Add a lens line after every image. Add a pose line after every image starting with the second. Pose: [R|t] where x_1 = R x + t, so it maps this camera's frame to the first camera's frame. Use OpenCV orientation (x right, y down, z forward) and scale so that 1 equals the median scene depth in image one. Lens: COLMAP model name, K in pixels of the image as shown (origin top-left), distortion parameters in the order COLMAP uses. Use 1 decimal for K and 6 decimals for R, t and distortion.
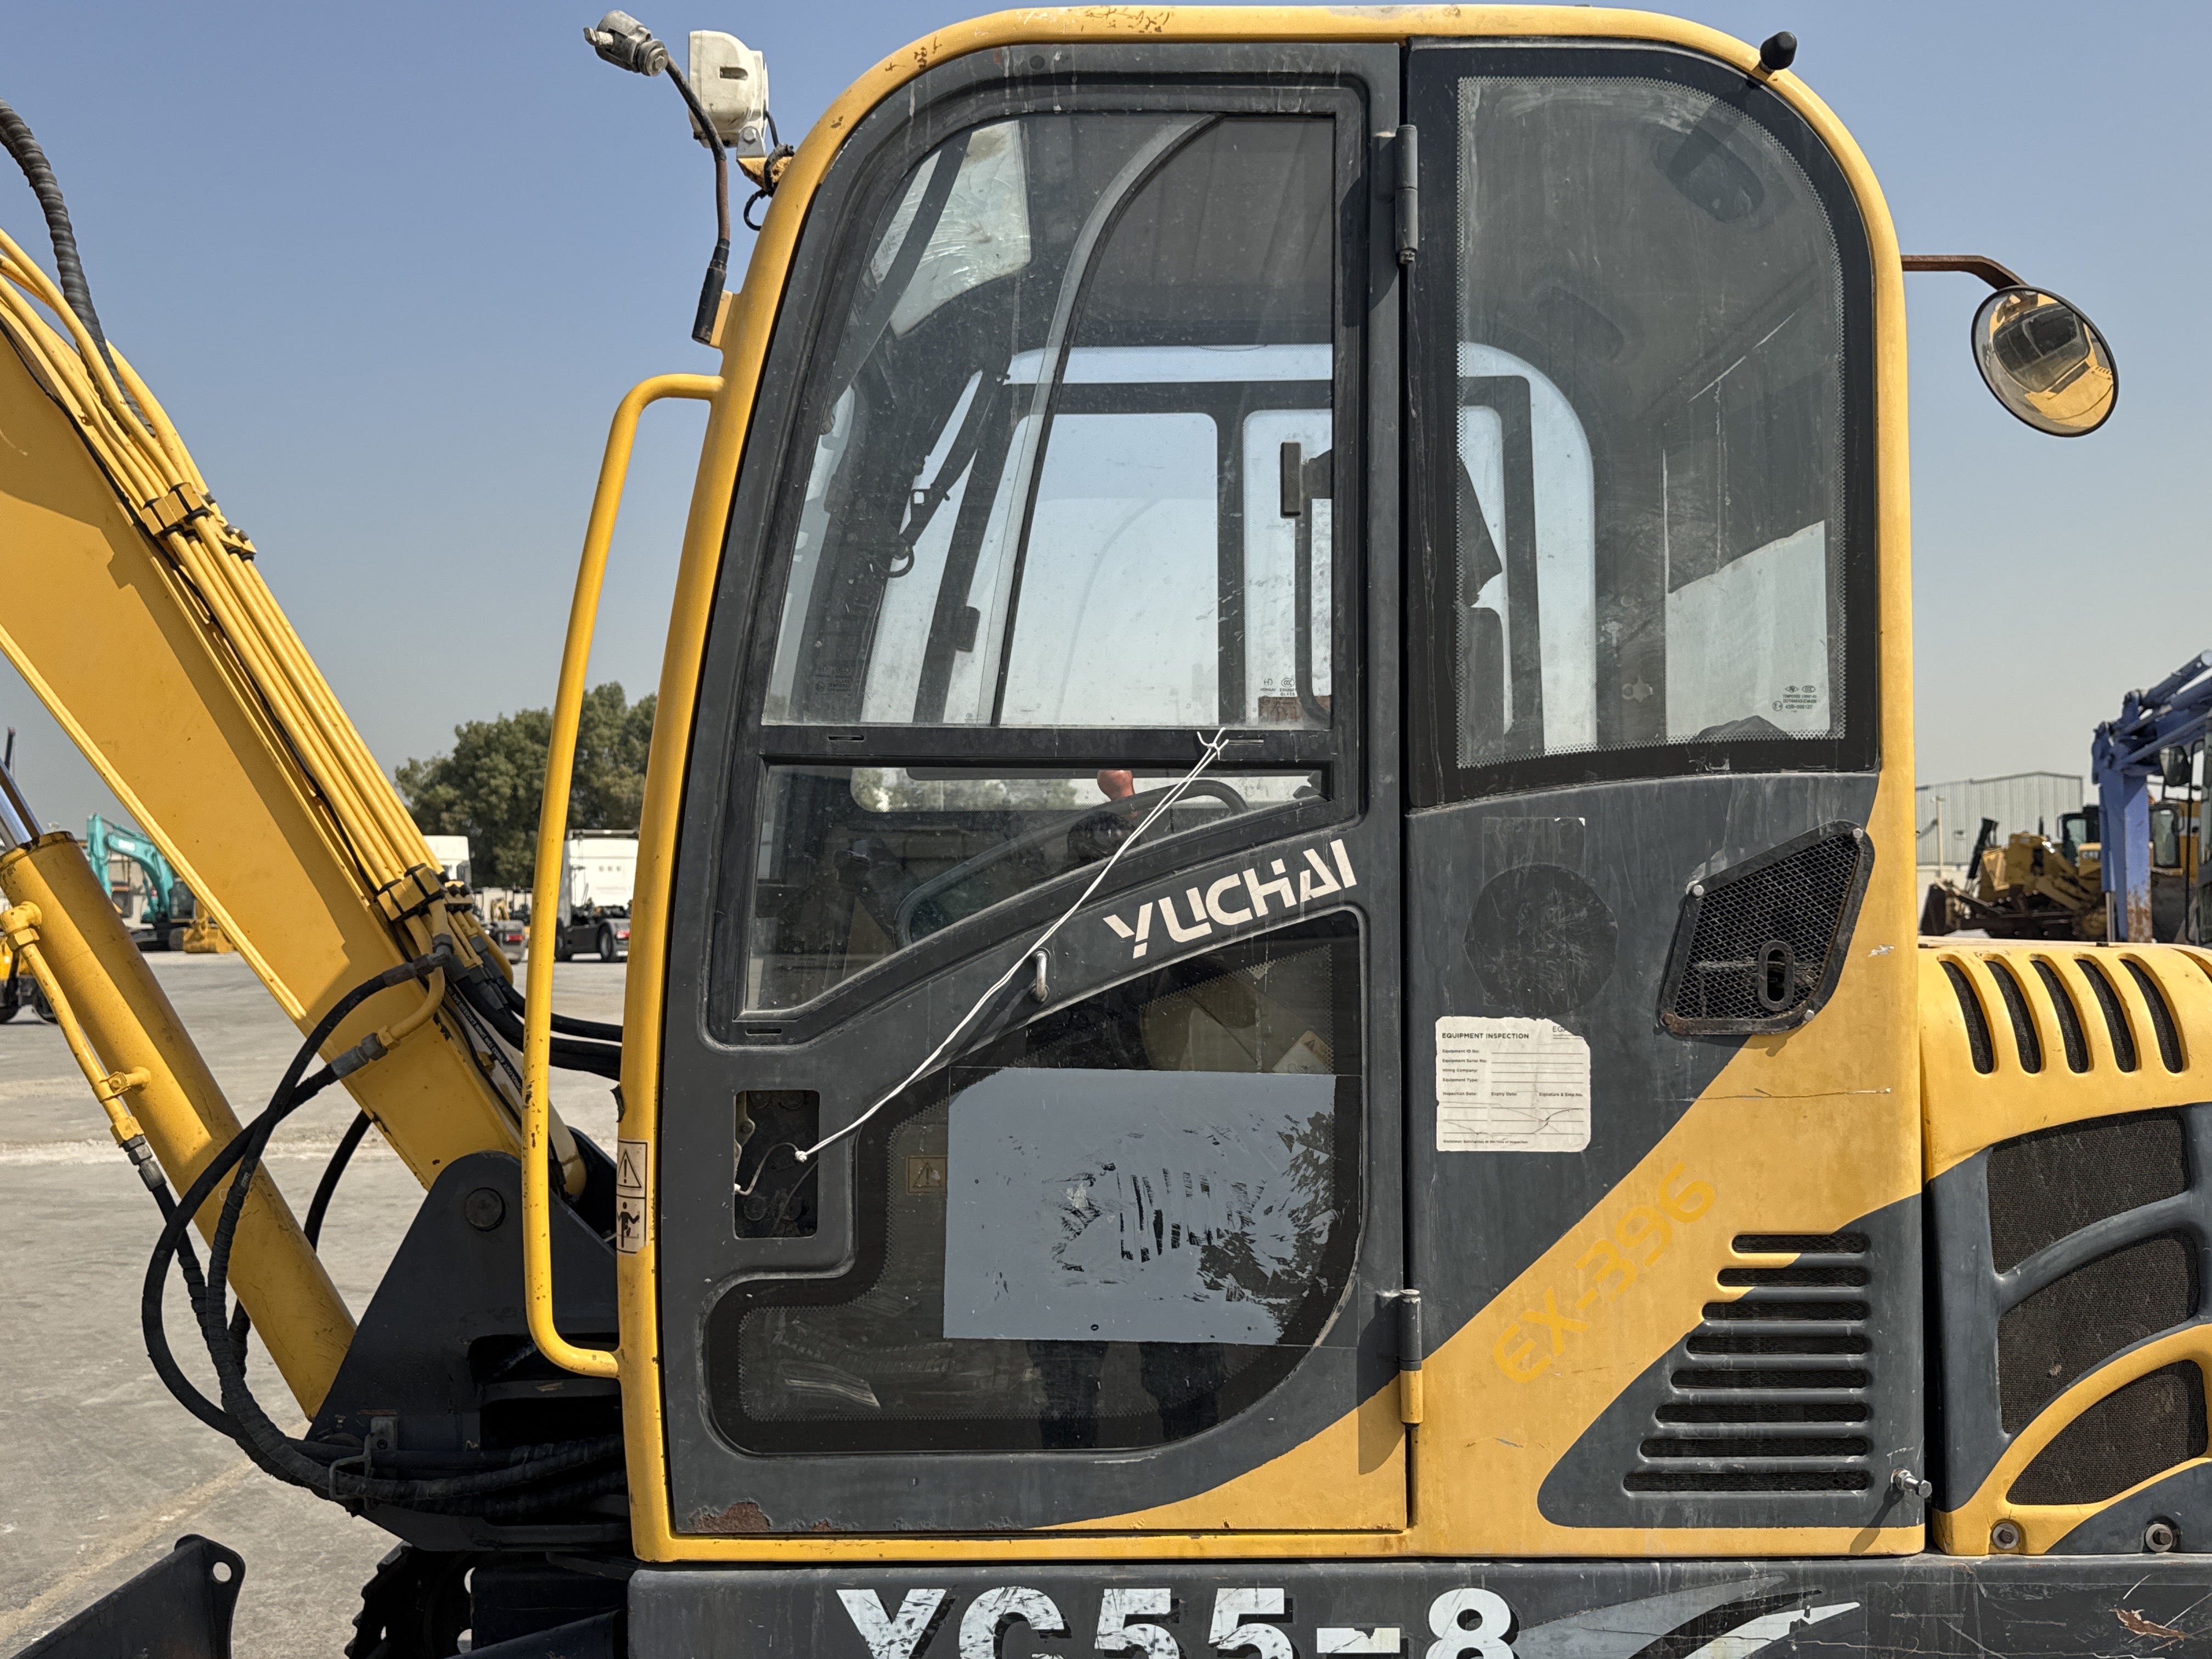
lens RADIAL K [[1921.3, 0, 1106.0], [0, 1921.3, 829.5], [0, 0, 1]] dist [0.152700, -0.318155]
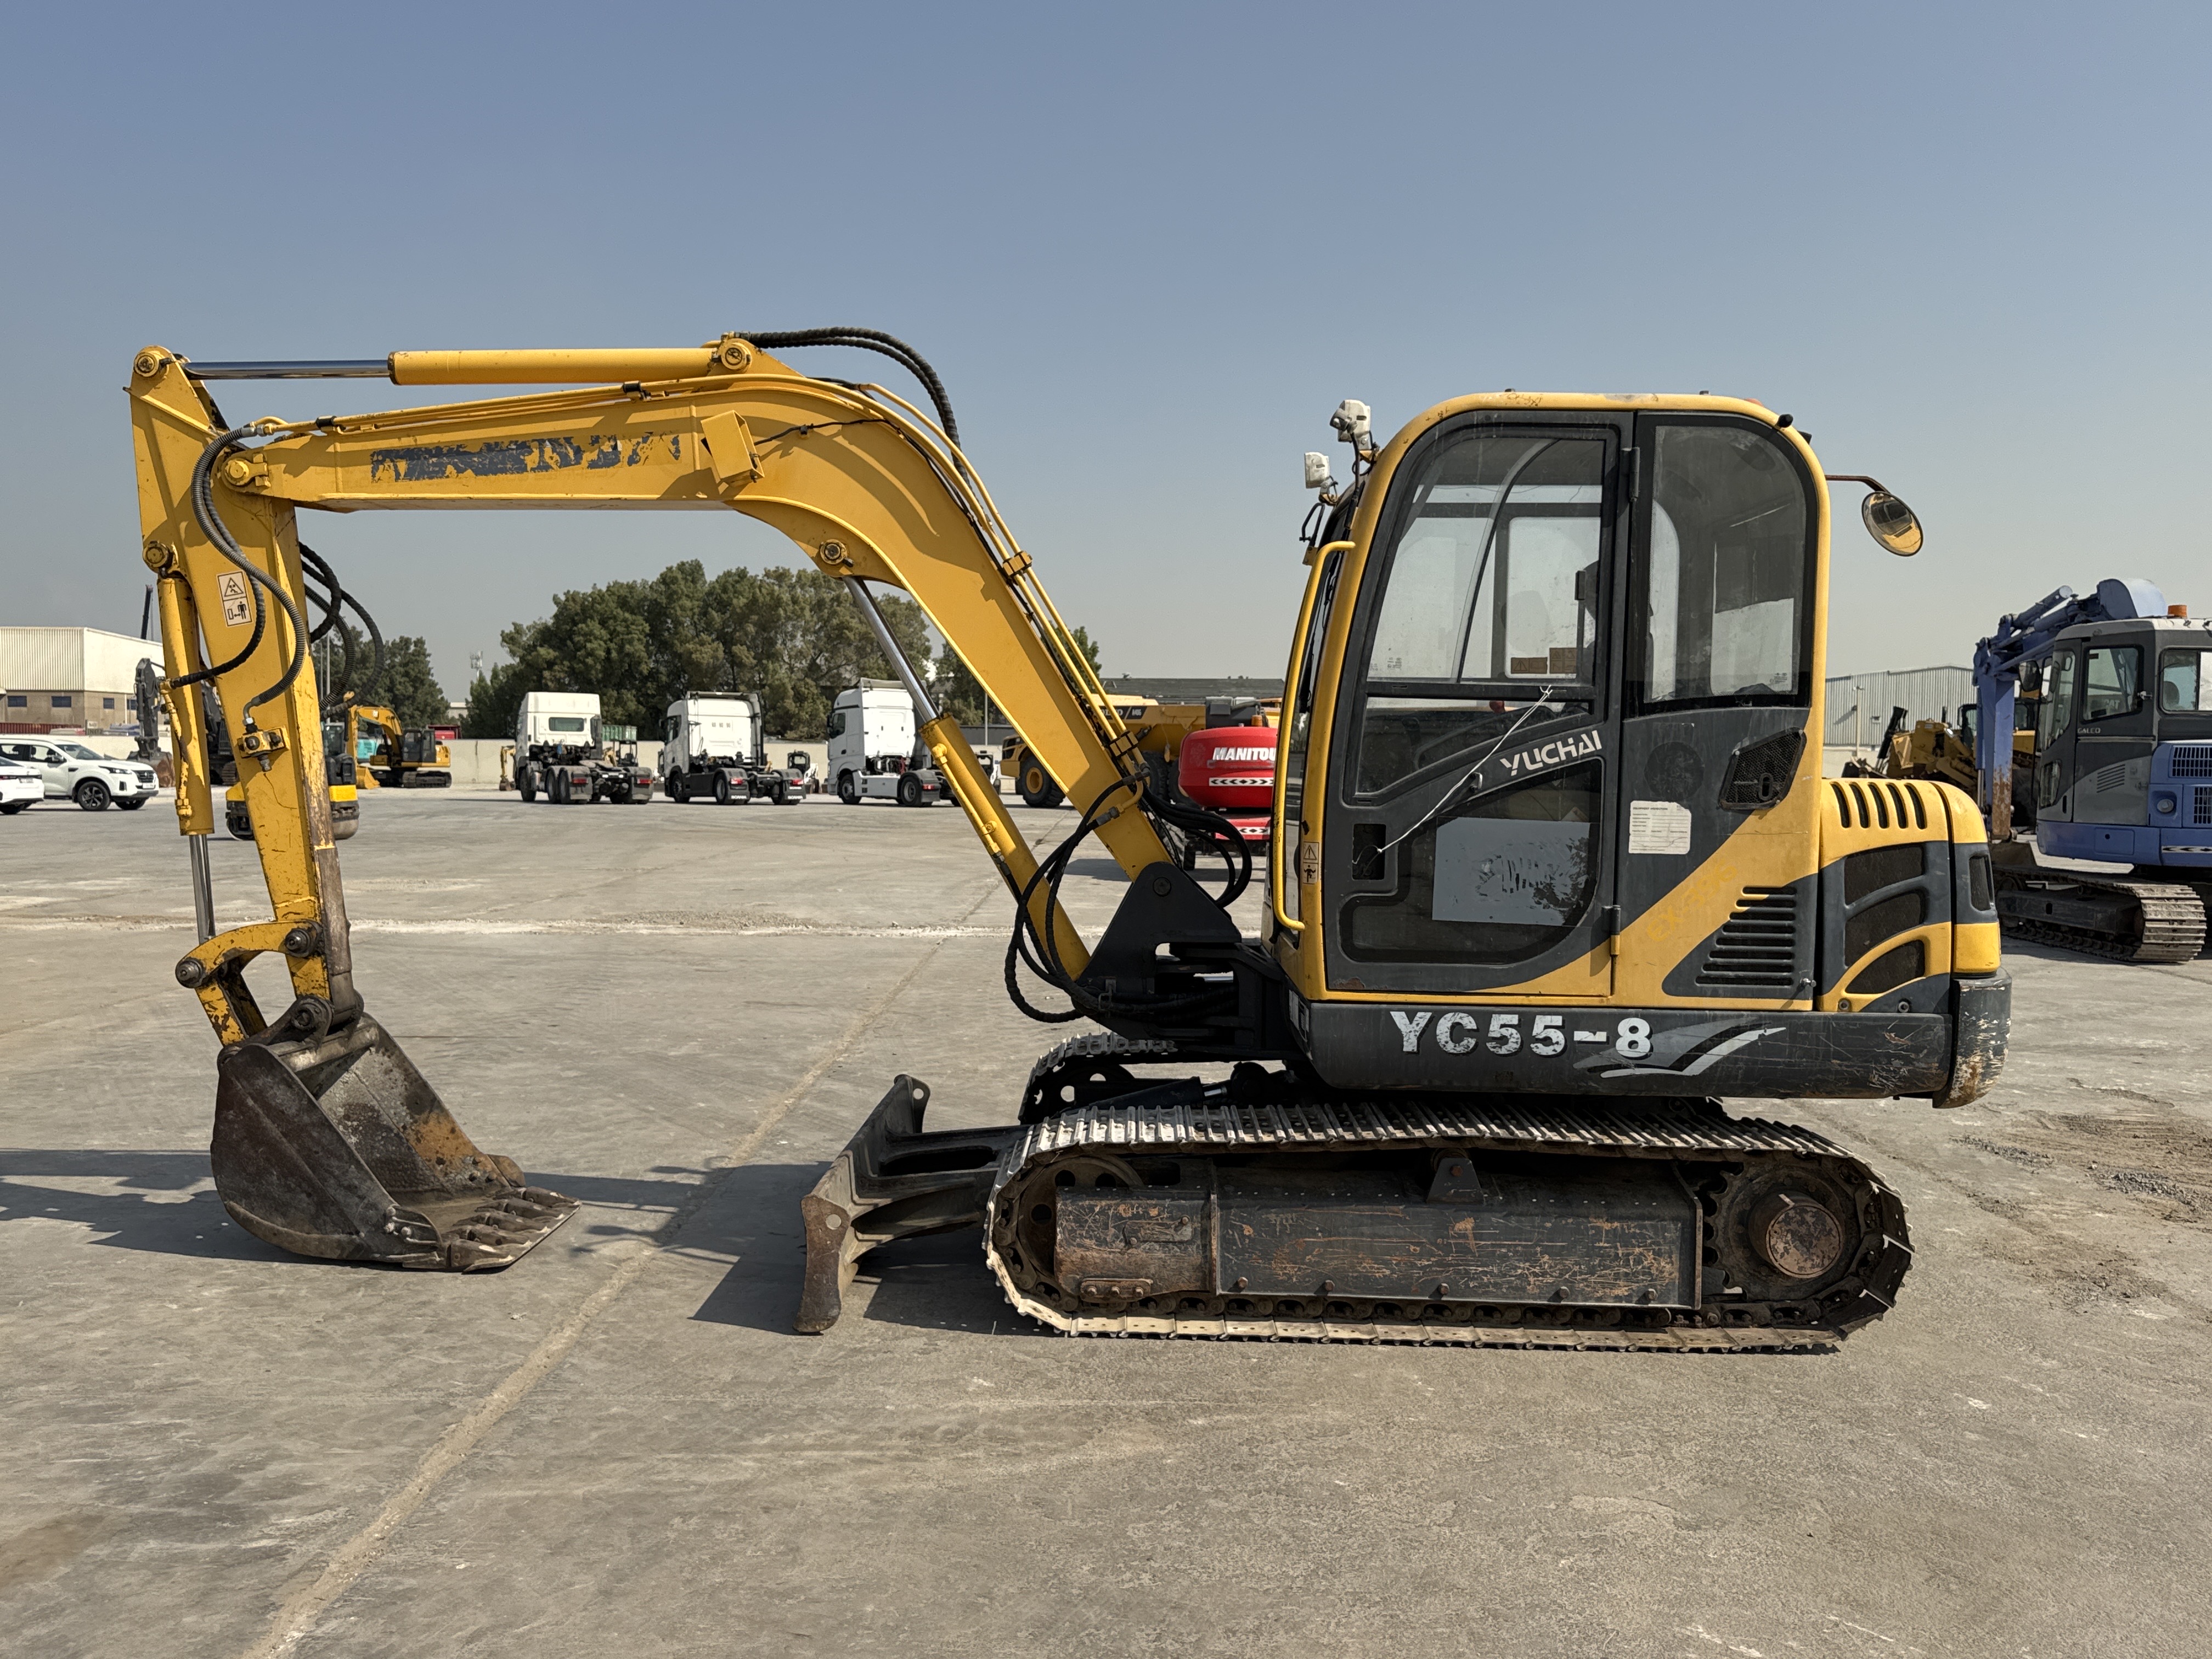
lens RADIAL K [[1699.4, 0, 1106.0], [0, 1699.4, 829.5], [0, 0, 1]] dist [0.164742, -0.374711]
pose [[0.999730, 0.022681, -0.005112, -0.505279], [-0.022227, 0.996860, 0.075998, -0.022257], [0.006819, -0.075864, 0.997095, -1.260515]]
